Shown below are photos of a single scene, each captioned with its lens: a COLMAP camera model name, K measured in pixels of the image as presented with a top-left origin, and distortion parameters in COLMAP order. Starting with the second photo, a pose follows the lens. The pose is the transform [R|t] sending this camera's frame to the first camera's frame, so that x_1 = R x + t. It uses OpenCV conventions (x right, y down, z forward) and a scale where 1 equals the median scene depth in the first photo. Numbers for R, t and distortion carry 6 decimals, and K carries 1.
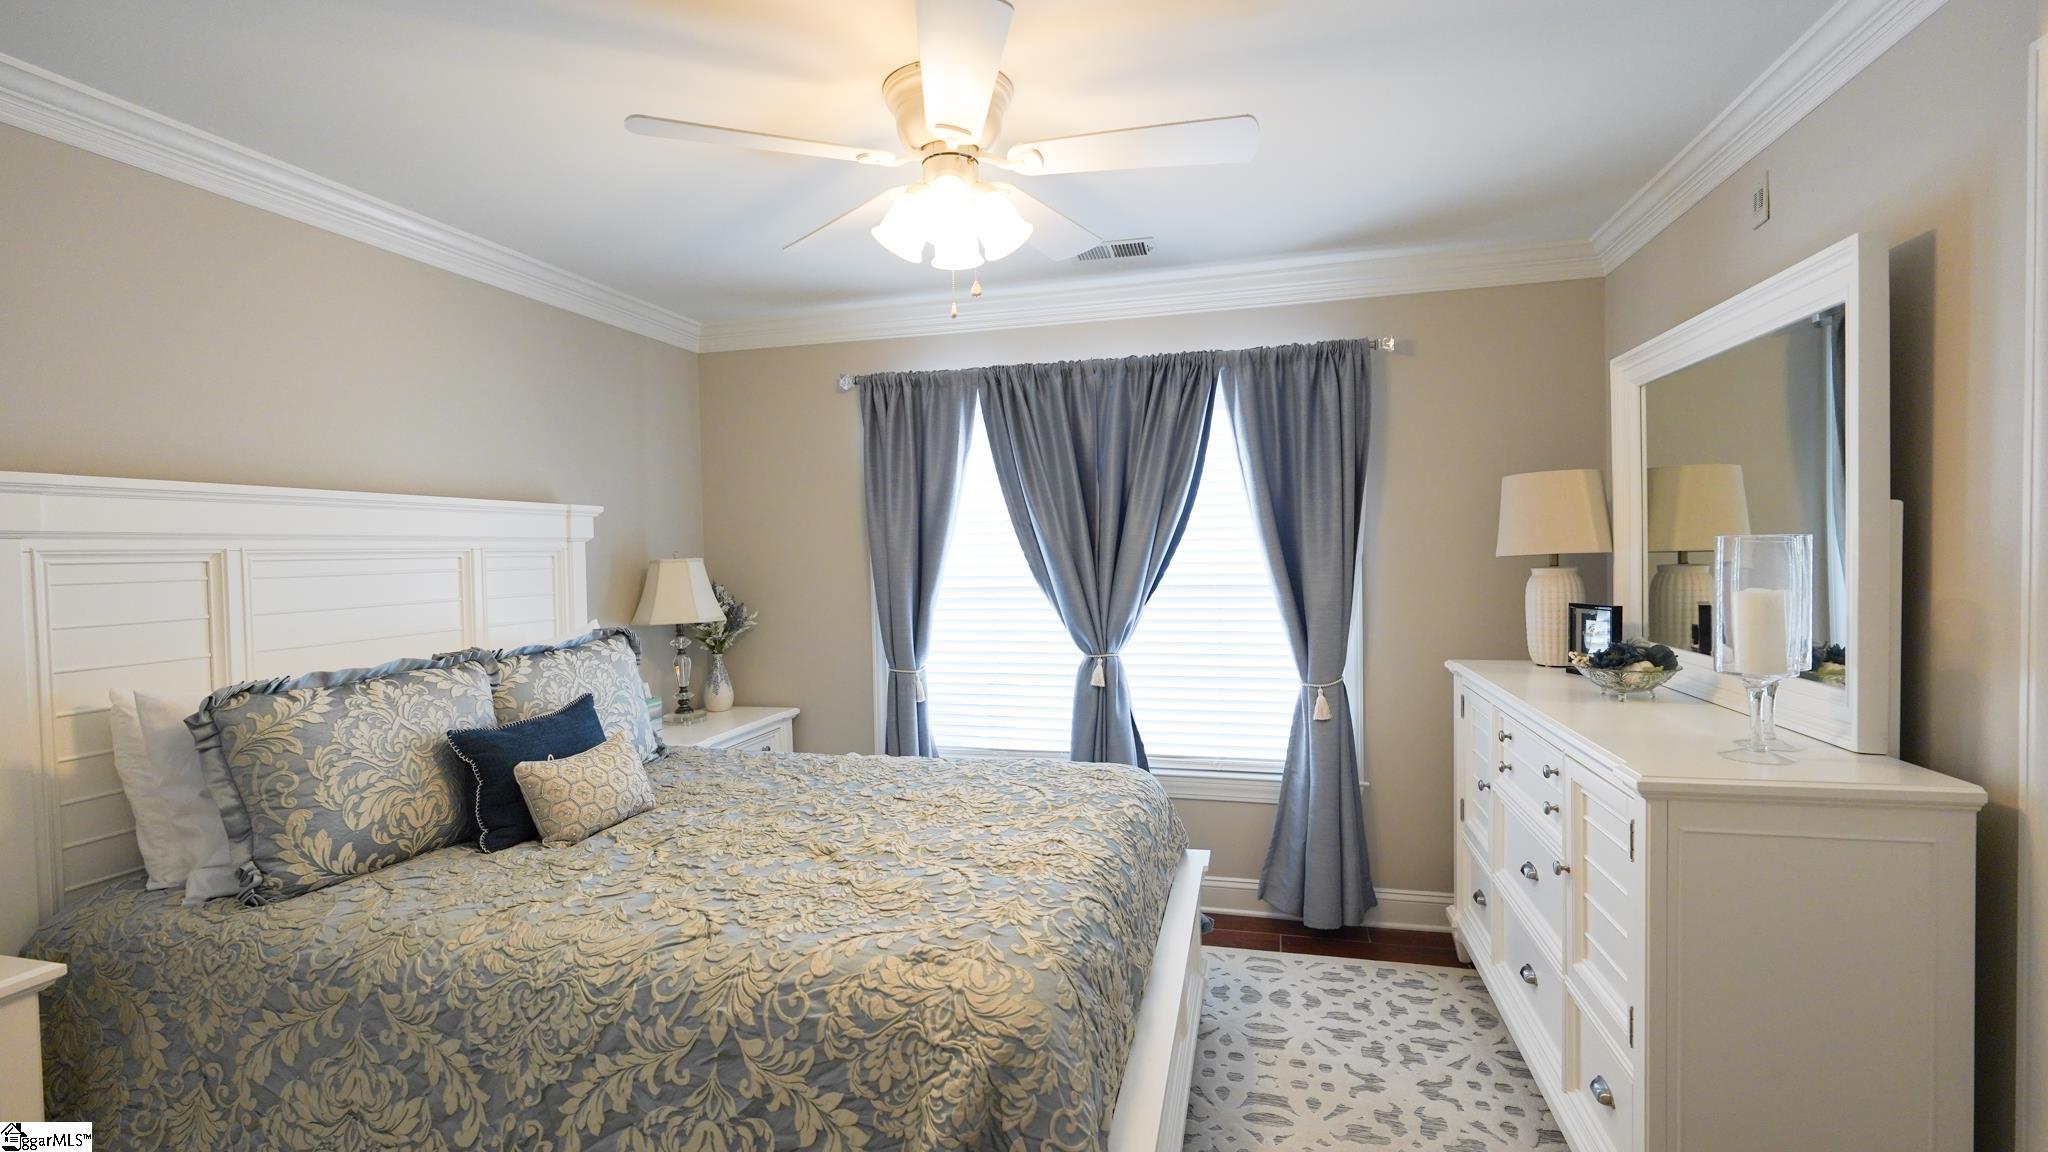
lens RADIAL K [[915.3, 0, 1023.2], [0, 915.3, 575.7], [0, 0, 1]] dist [-0.020561, 0.008509]
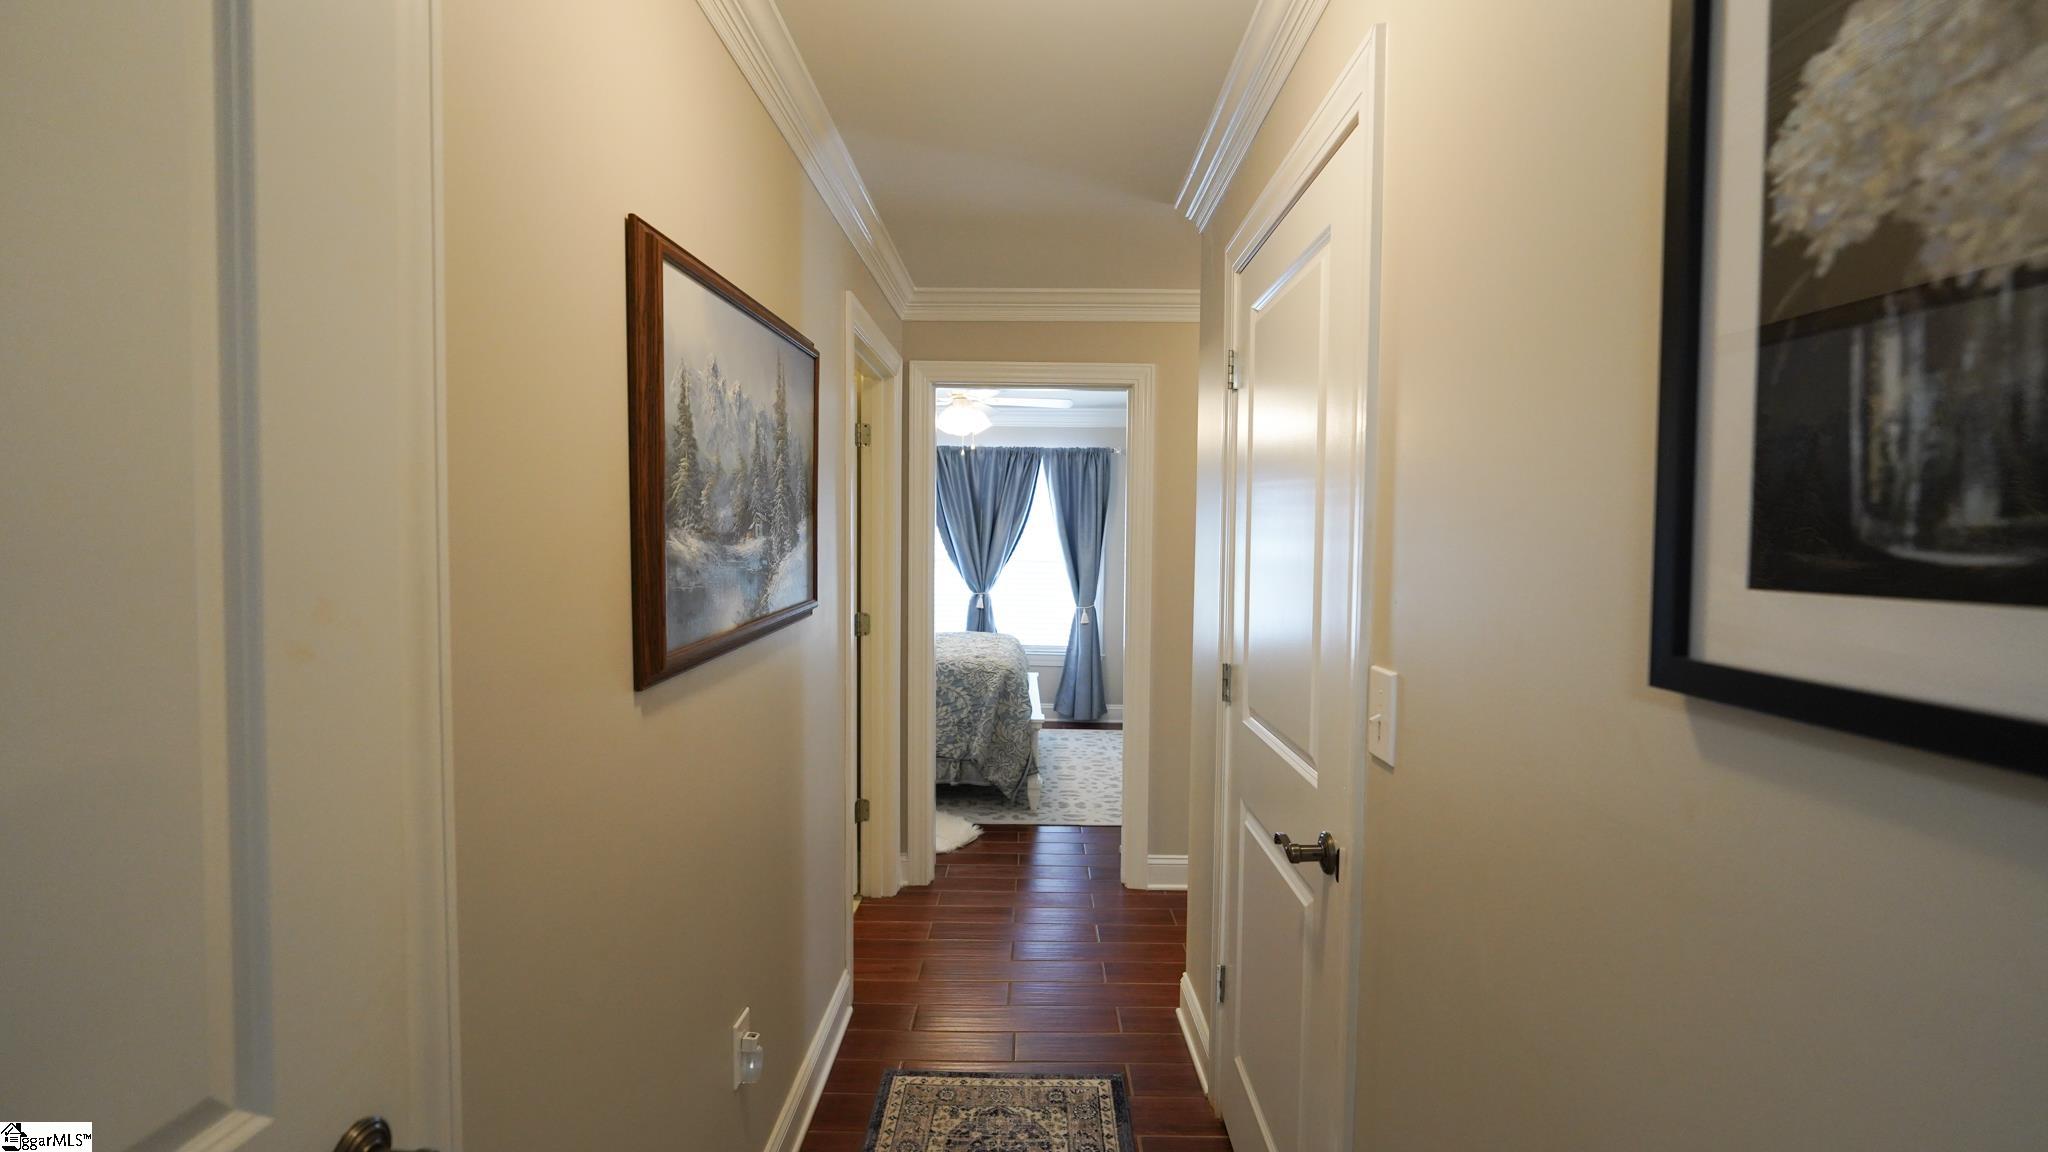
lens RADIAL K [[915.3, 0, 1023.2], [0, 915.3, 575.7], [0, 0, 1]] dist [-0.020561, 0.008509]
pose [[0.967921, 0.022552, 0.250242, -0.346219], [-0.025942, 0.999611, 0.010258, 0.026183], [-0.249913, -0.016421, 0.968129, -1.023495]]
